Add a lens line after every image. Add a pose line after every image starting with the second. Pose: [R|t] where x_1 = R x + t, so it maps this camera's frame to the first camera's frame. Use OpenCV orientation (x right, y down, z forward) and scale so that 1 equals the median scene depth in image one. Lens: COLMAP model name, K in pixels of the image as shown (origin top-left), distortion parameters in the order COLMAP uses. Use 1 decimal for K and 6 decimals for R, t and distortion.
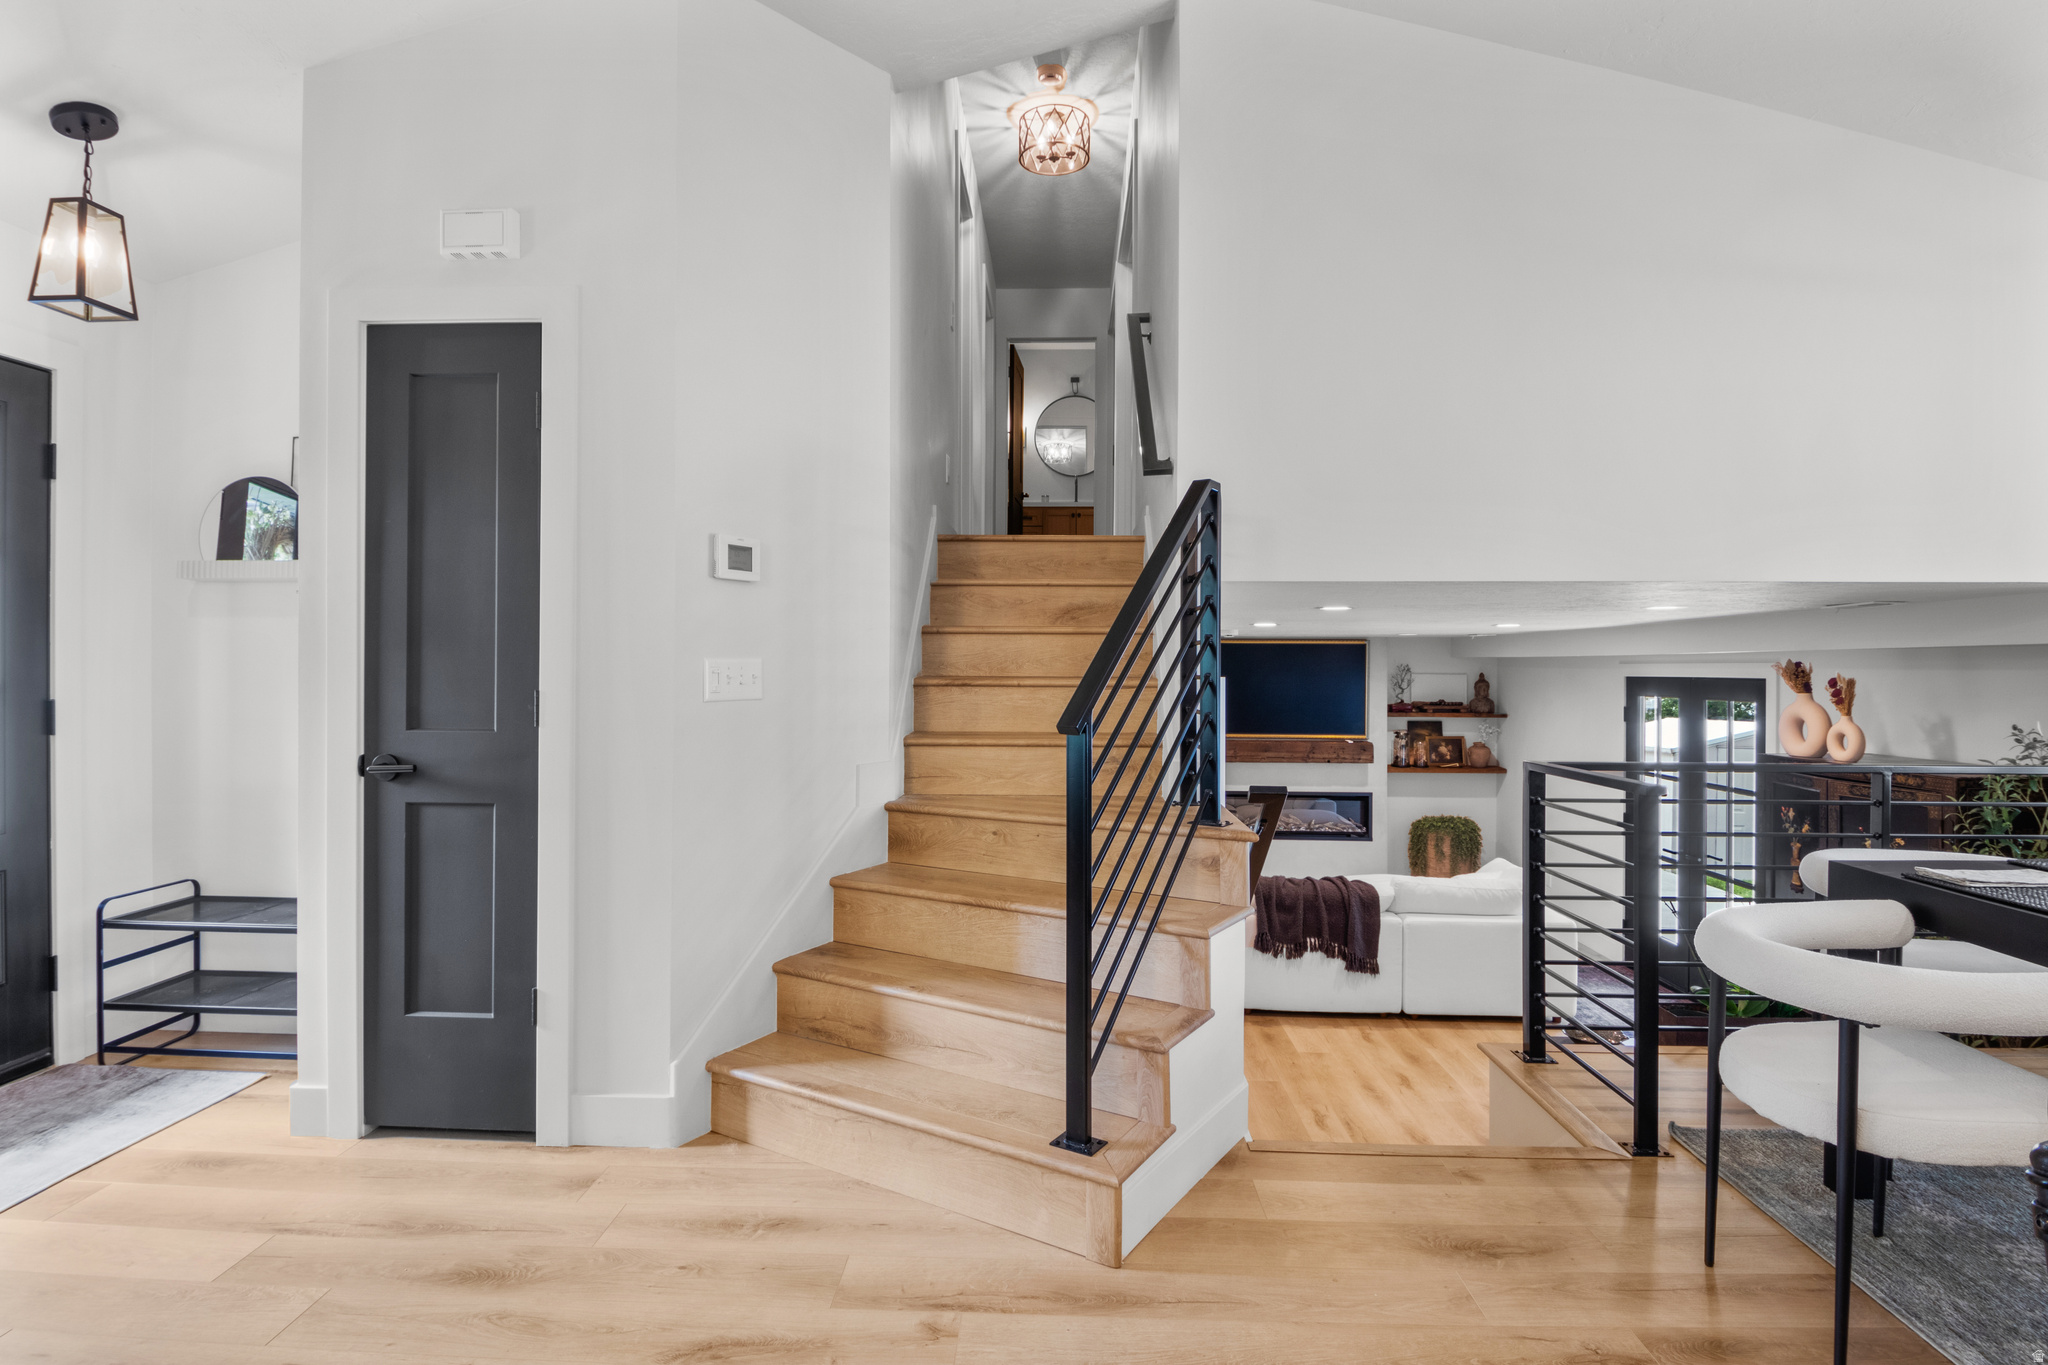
lens RADIAL K [[1030.7, 0, 1009.3], [0, 1030.7, 677.7], [0, 0, 1]] dist [-0.005438, -0.009160]
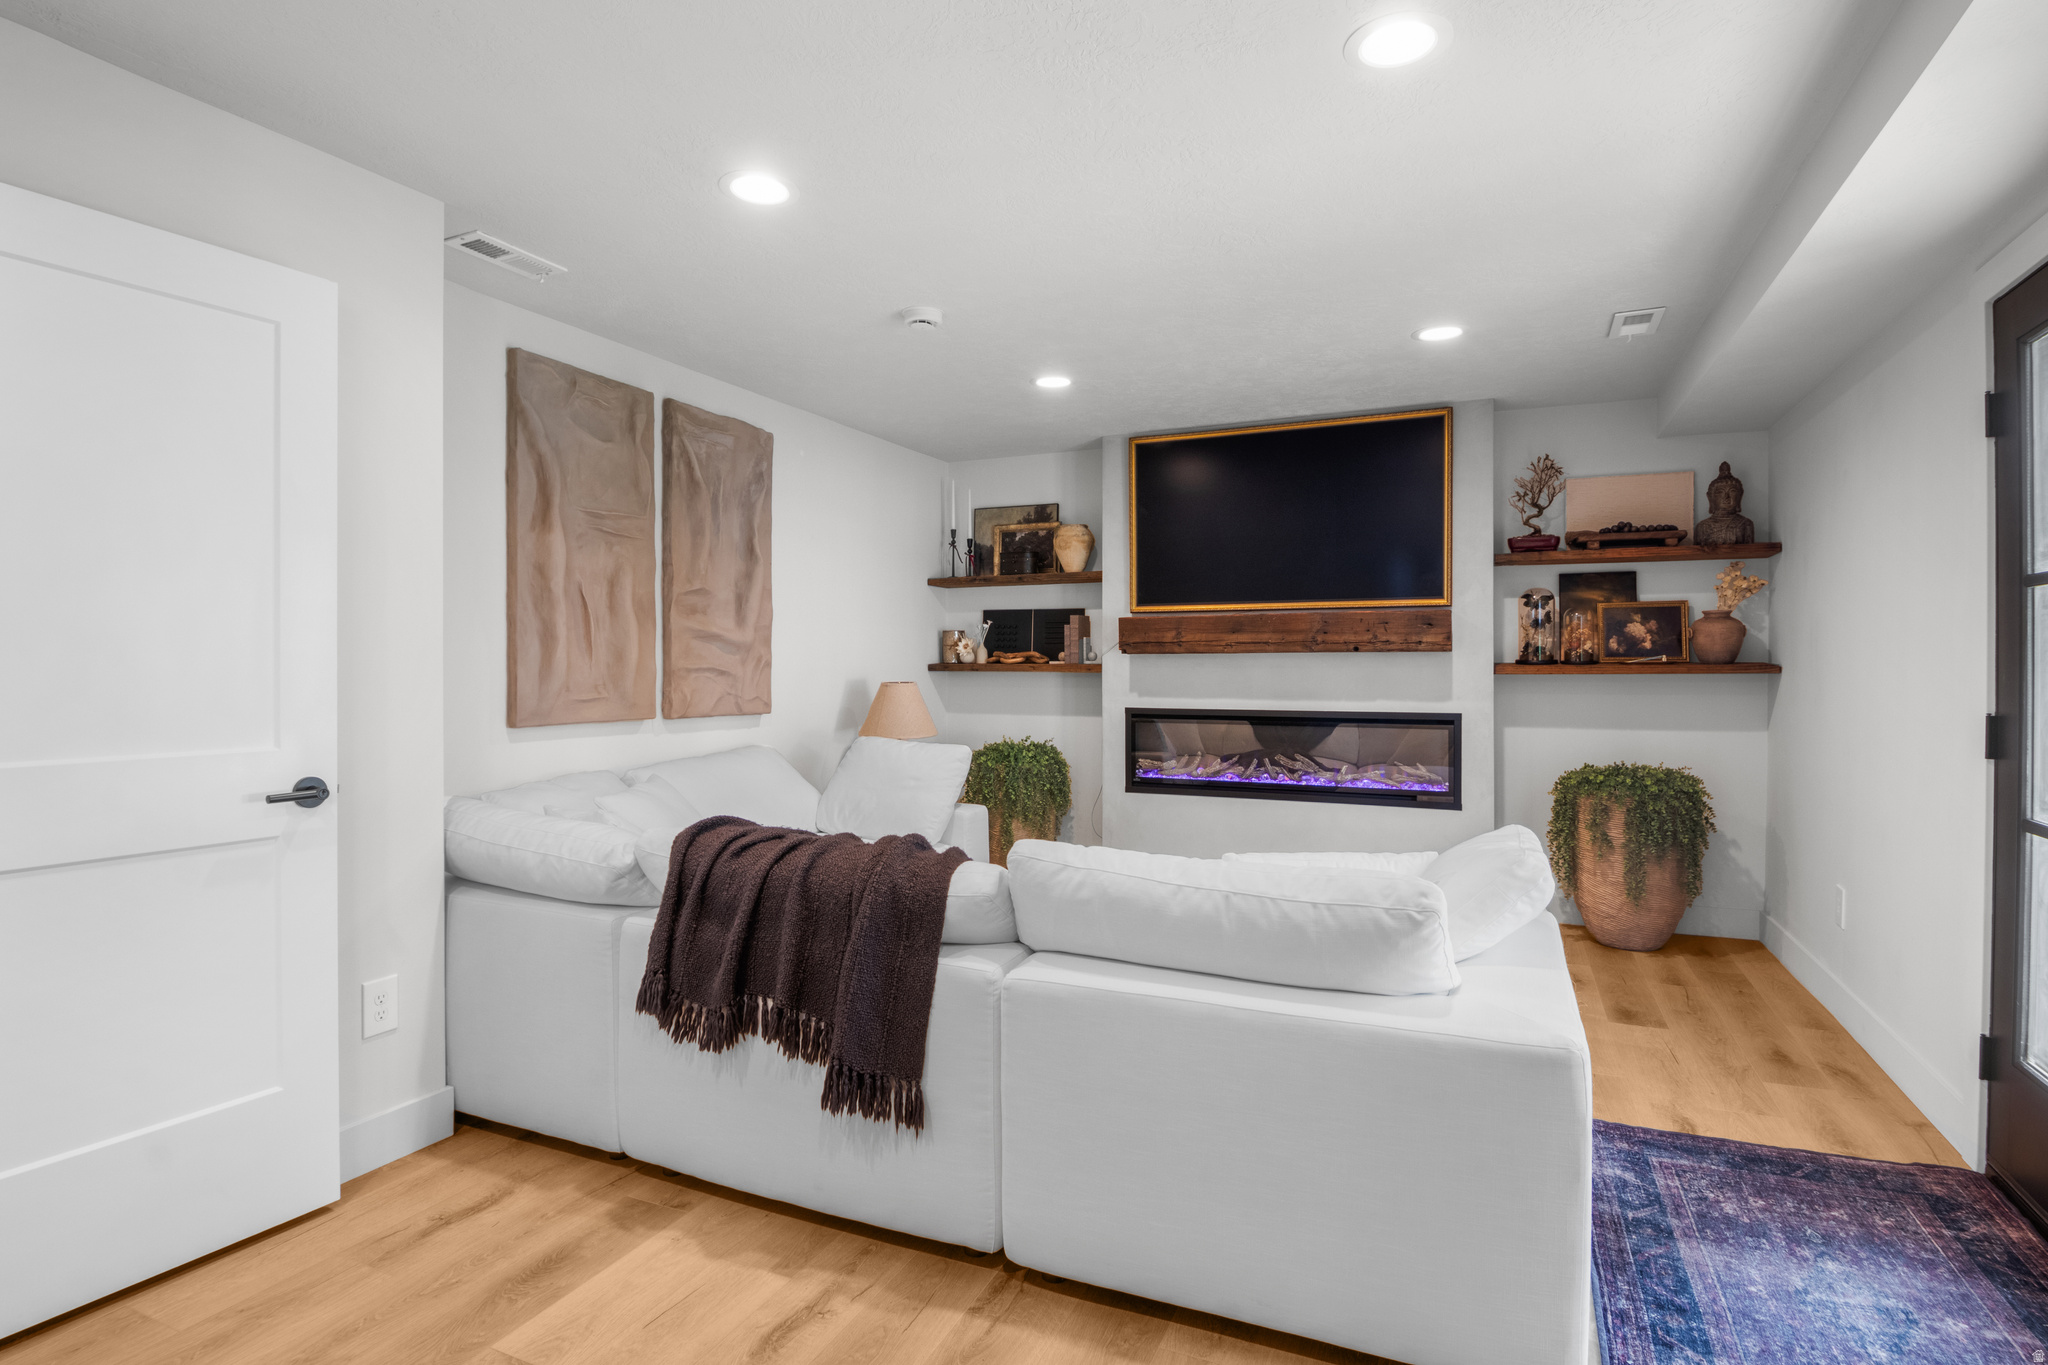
lens RADIAL K [[1030.7, 0, 1042.5], [0, 1030.7, 676.4], [0, 0, 1]] dist [-0.005438, -0.009160]
pose [[0.935217, -0.005538, -0.354032, 0.339547], [0.004580, 0.999983, -0.003544, 0.094519], [0.354046, 0.001693, 0.935227, 0.463354]]
